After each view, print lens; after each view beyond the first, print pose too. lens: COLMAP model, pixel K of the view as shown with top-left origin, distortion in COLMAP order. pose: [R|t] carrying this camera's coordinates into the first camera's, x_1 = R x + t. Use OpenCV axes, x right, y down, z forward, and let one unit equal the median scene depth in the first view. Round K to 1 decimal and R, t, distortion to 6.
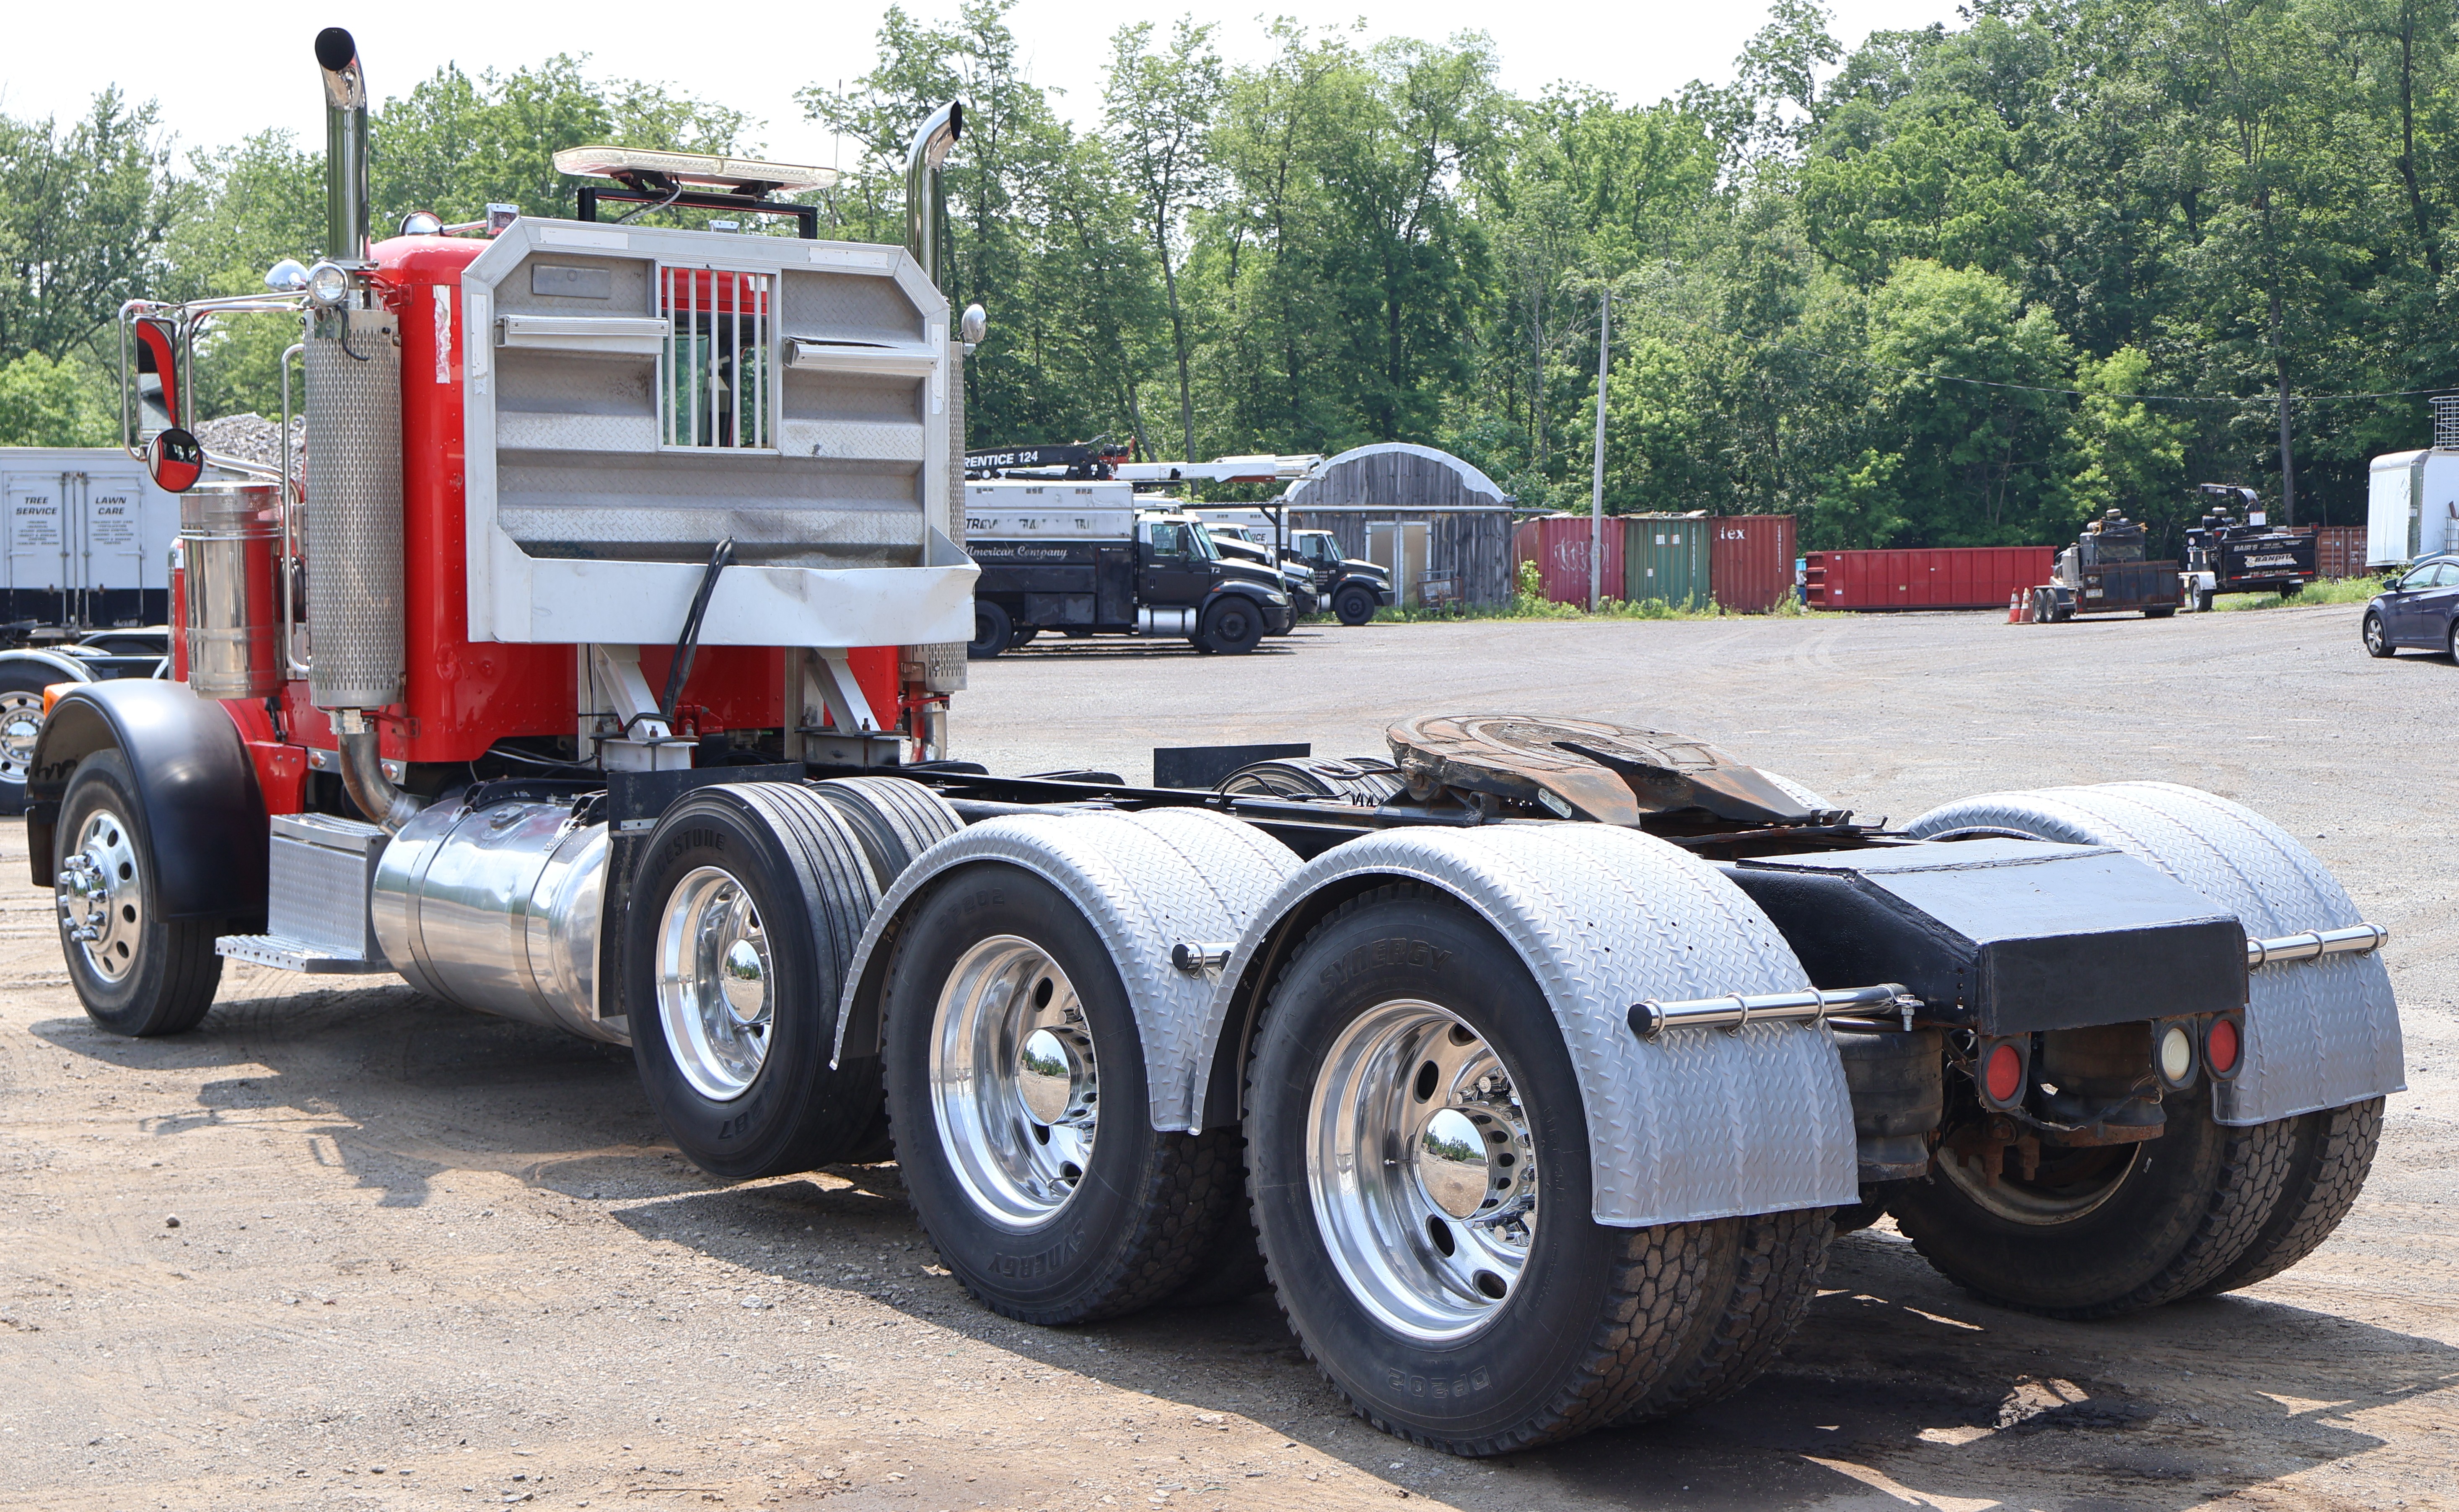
lens RADIAL K [[3206.4, 0, 1224.3], [0, 3206.4, 761.1], [0, 0, 1]] dist [-0.002216, 0.000000]
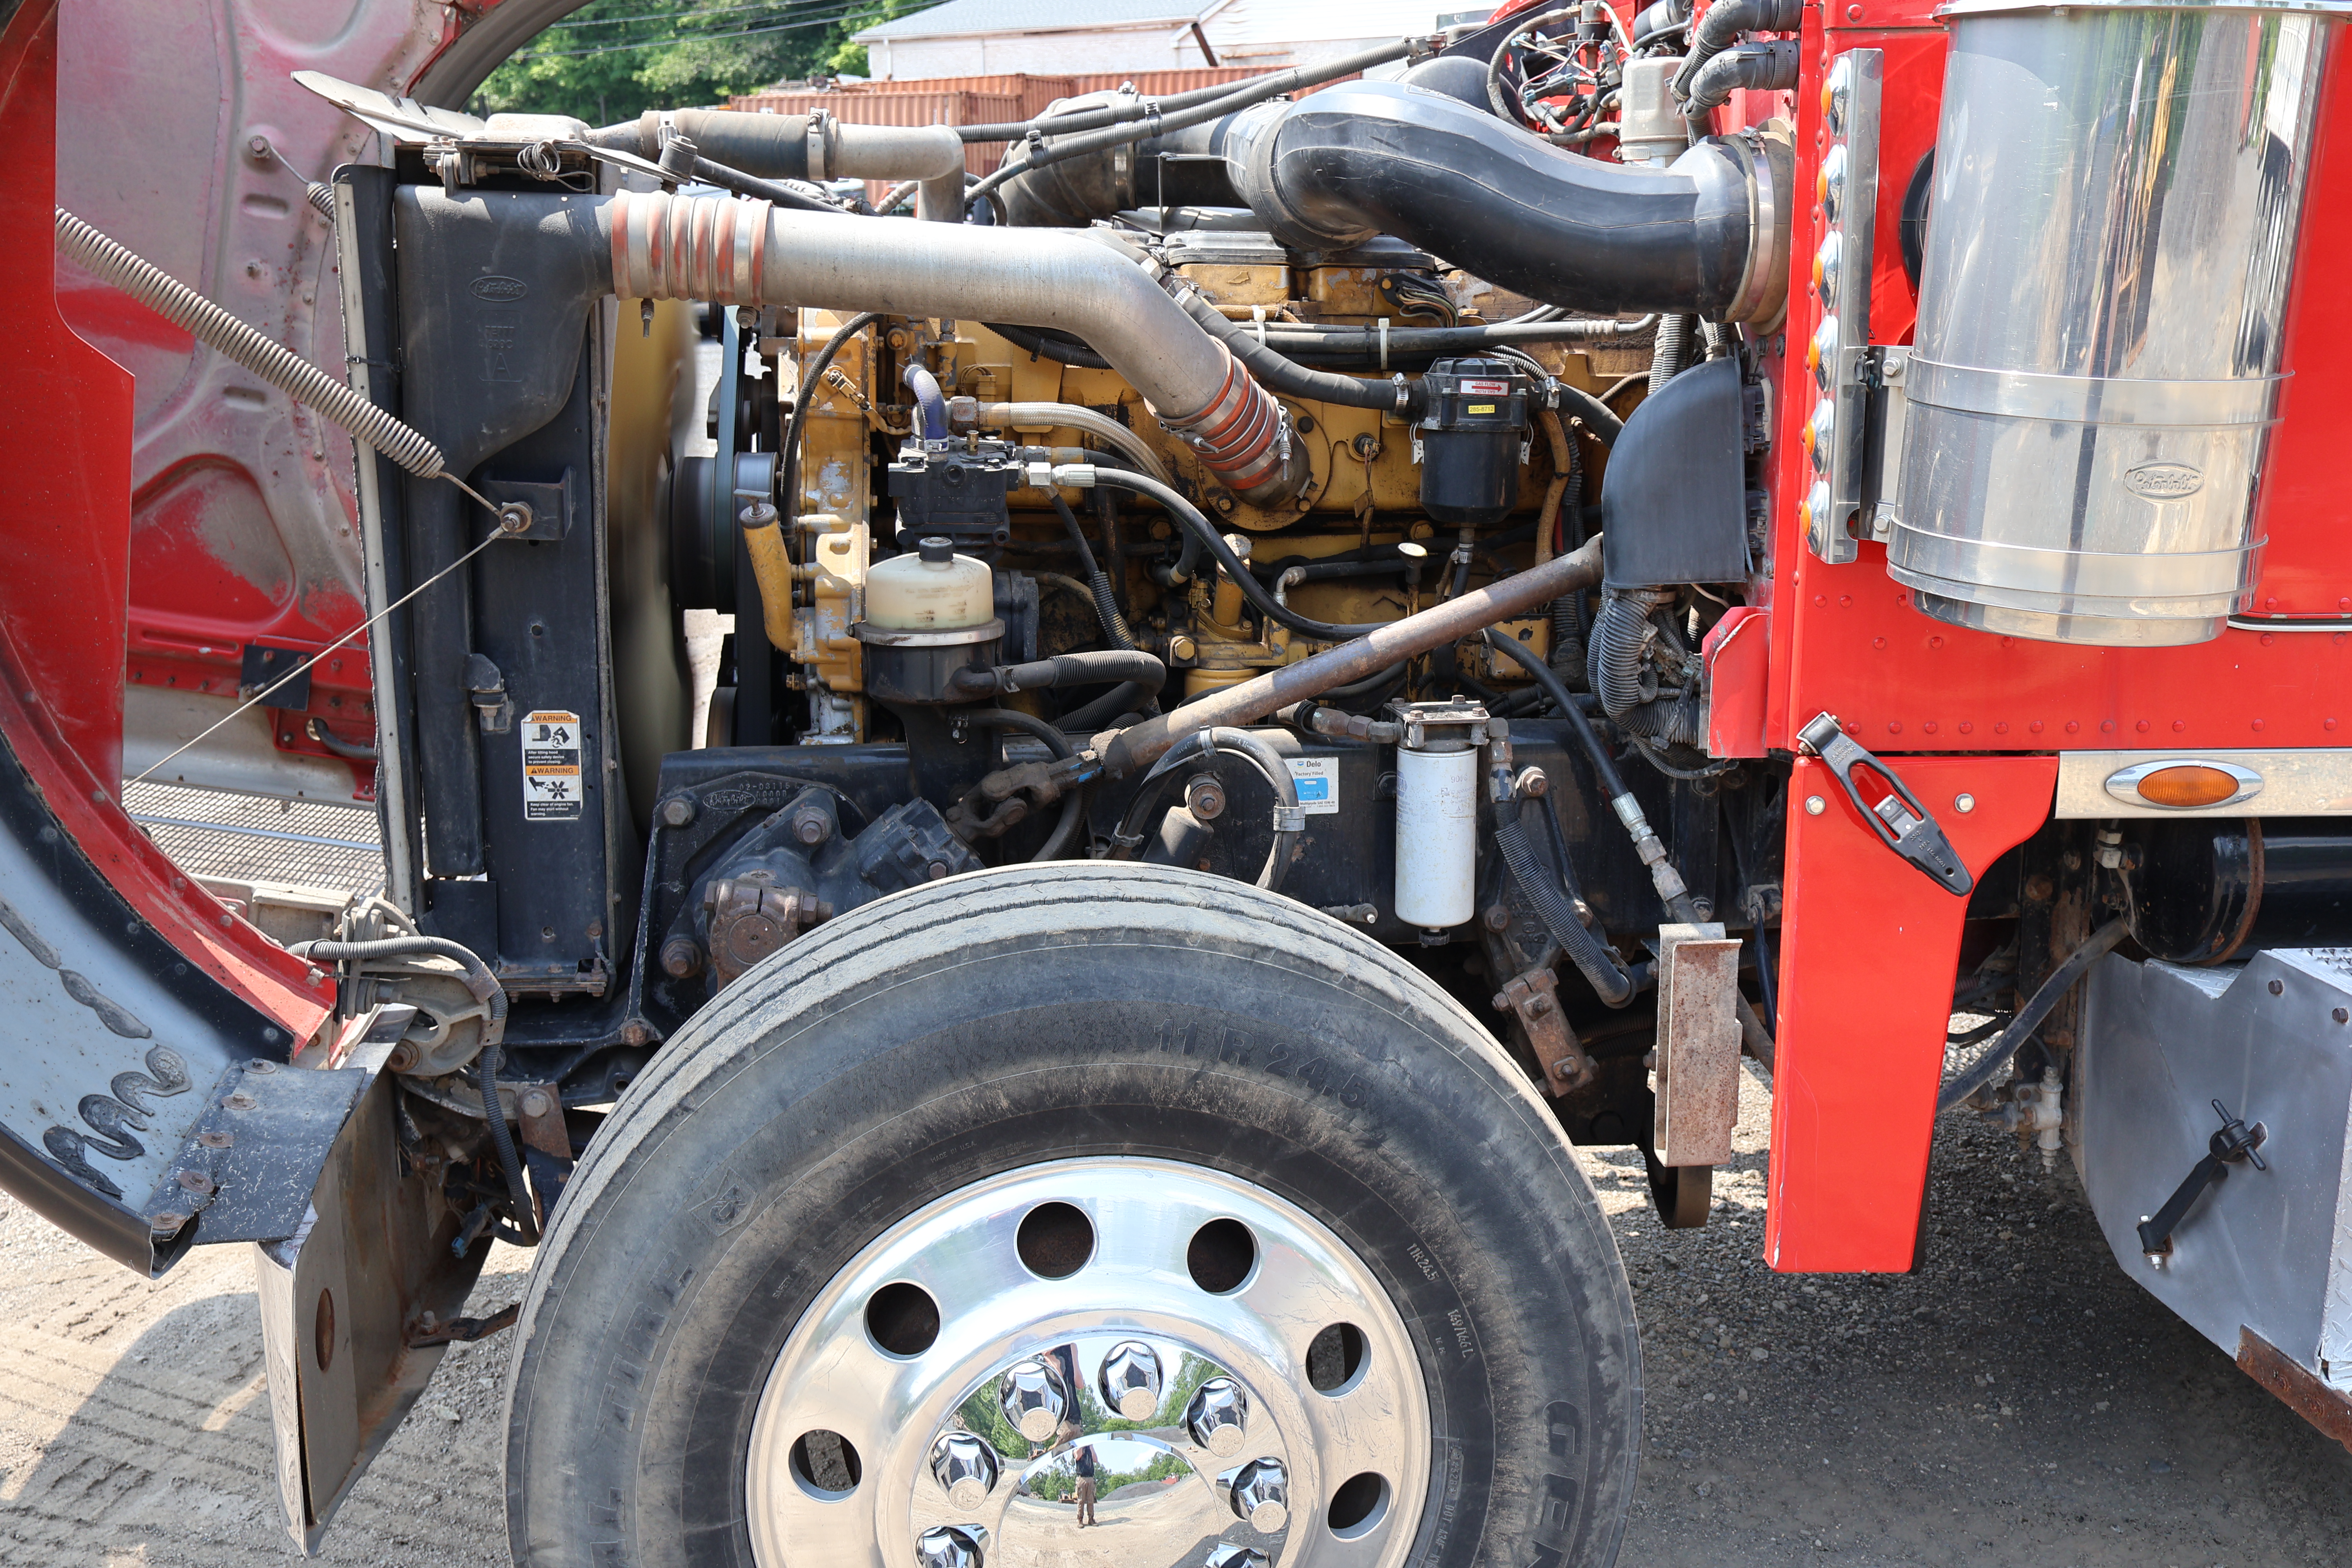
lens RADIAL K [[2293.3, 0, 1167.2], [0, 2293.3, 773.5], [0, 0, 1]] dist [0.001608, 0.000000]
pose [[0.519485, -0.197618, 0.831314, -0.491492], [0.058020, 0.978801, 0.196422, -0.048461], [-0.852507, -0.053806, 0.519939, 0.919685]]
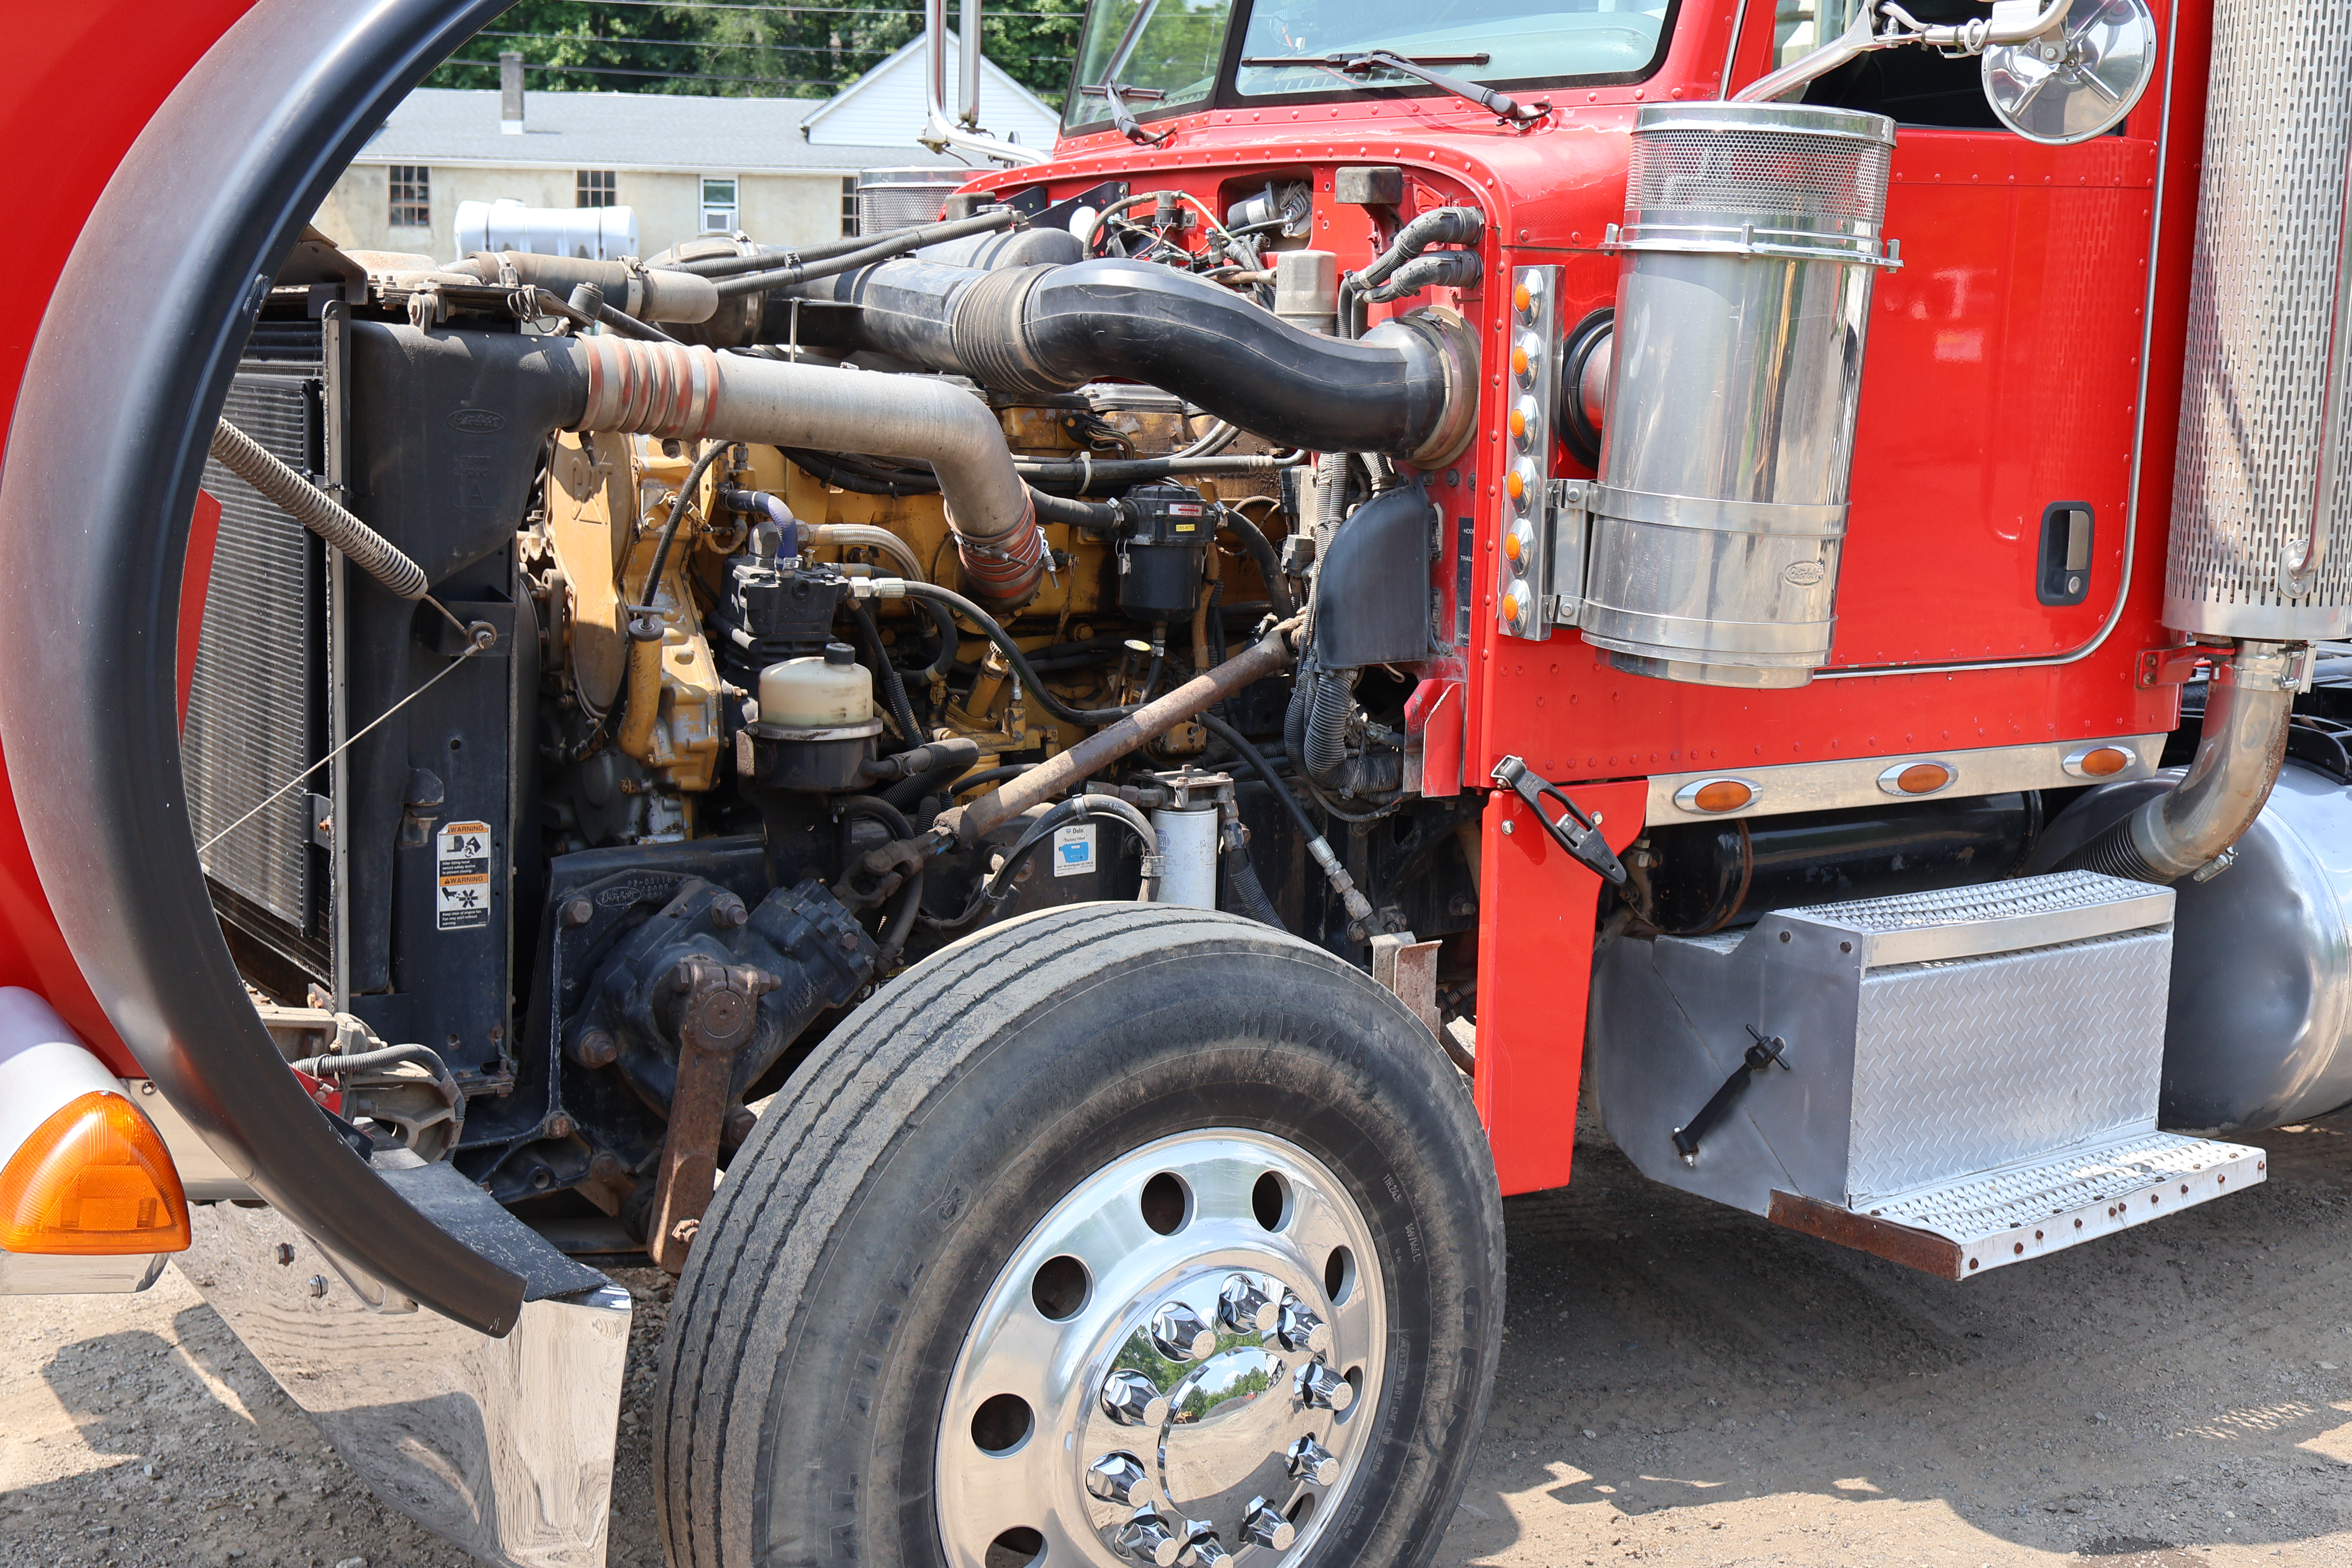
lens RADIAL K [[2557.2, 0, 1171.6], [0, 2557.2, 769.7], [0, 0, 1]] dist [0.000070, 0.000000]
pose [[0.028709, -0.160667, 0.986591, -0.588047], [0.036227, 0.986517, 0.159601, -0.057901], [-0.998931, 0.031159, 0.034143, 1.007573]]
